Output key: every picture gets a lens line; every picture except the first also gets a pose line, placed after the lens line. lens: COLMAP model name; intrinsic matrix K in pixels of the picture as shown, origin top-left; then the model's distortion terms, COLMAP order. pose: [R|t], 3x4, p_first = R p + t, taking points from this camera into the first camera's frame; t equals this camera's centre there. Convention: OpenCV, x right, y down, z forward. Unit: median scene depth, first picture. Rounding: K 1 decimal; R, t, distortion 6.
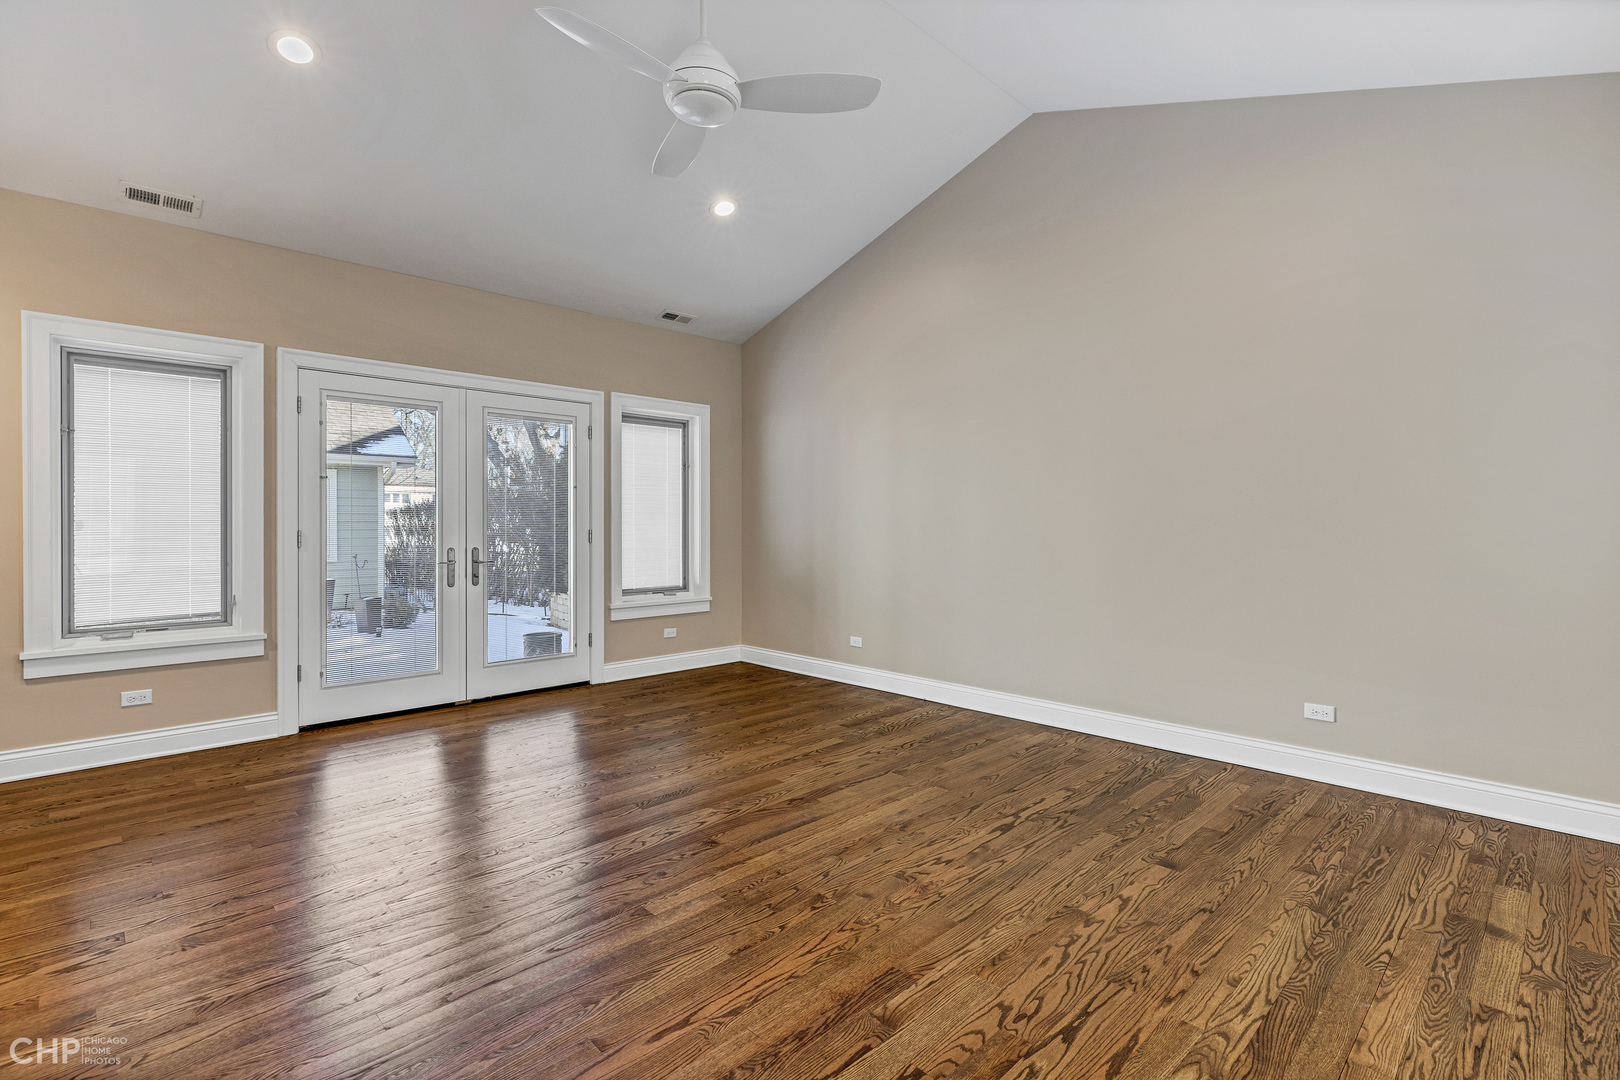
lens RADIAL K [[742.6, 0, 801.4], [0, 742.6, 538.1], [0, 0, 1]] dist [0.002595, -0.000620]
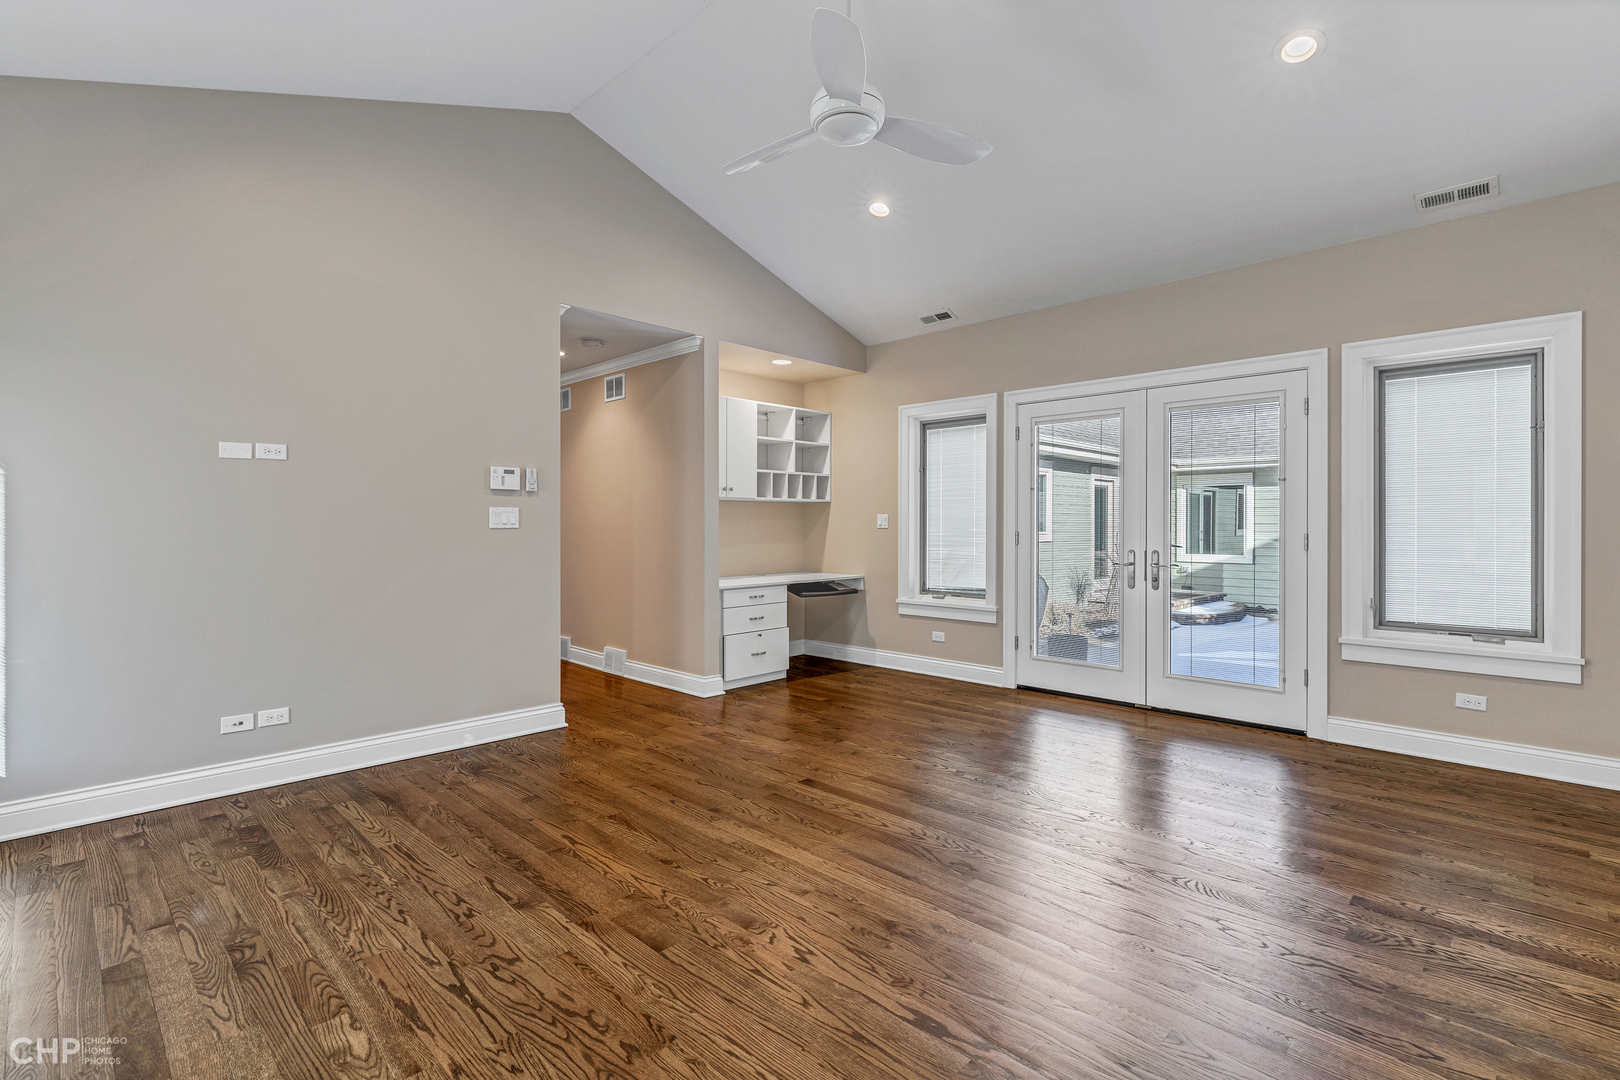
lens RADIAL K [[742.6, 0, 807.5], [0, 742.6, 535.7], [0, 0, 1]] dist [0.002595, -0.000620]
pose [[0.038661, 0.013315, -0.999164, 0.667664], [-0.017832, 0.999761, 0.012633, -0.014158], [0.999093, 0.017329, 0.038889, 0.662705]]
